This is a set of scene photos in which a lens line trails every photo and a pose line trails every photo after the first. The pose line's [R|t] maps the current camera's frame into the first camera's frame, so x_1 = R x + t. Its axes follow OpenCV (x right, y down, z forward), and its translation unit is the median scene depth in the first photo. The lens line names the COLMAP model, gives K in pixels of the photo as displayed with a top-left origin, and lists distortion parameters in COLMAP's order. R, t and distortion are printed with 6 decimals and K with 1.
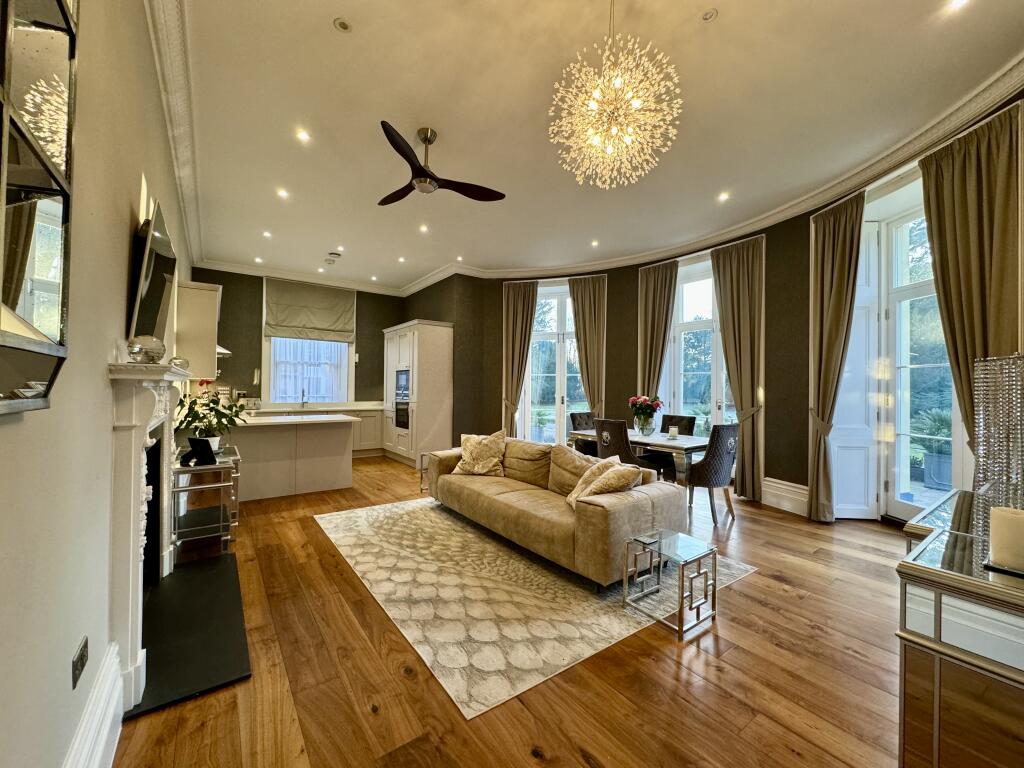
lens RADIAL K [[412.8, 0, 512.8], [0, 412.8, 382.5], [0, 0, 1]] dist [-0.002770, 0.000259]
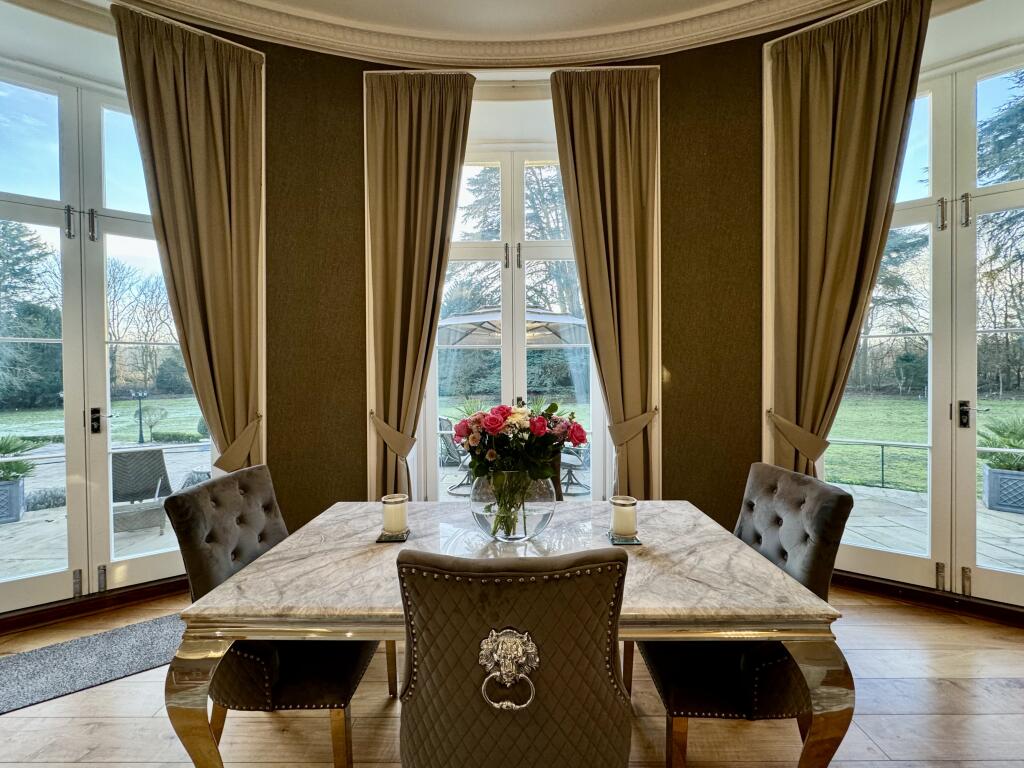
lens RADIAL K [[412.8, 0, 508.7], [0, 412.8, 384.8], [0, 0, 1]] dist [-0.002770, 0.000259]
pose [[0.597437, -0.031643, 0.801291, 0.114299], [0.006928, 0.999388, 0.034301, 0.010302], [-0.801886, -0.014942, 0.597291, 1.129903]]
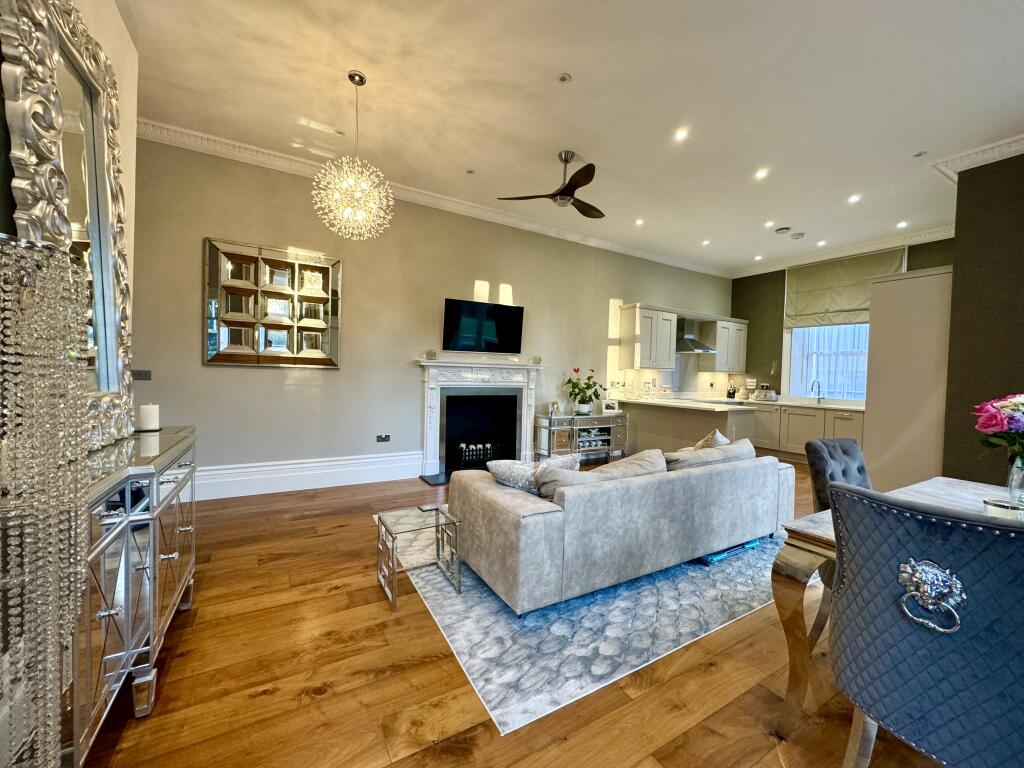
lens RADIAL K [[412.8, 0, 509.7], [0, 412.8, 384.0], [0, 0, 1]] dist [-0.002770, 0.000259]
pose [[-0.116023, 0.013286, -0.993158, 0.899284], [-0.016390, 0.999749, 0.015289, 0.032442], [0.993111, 0.018051, -0.115776, 0.893635]]
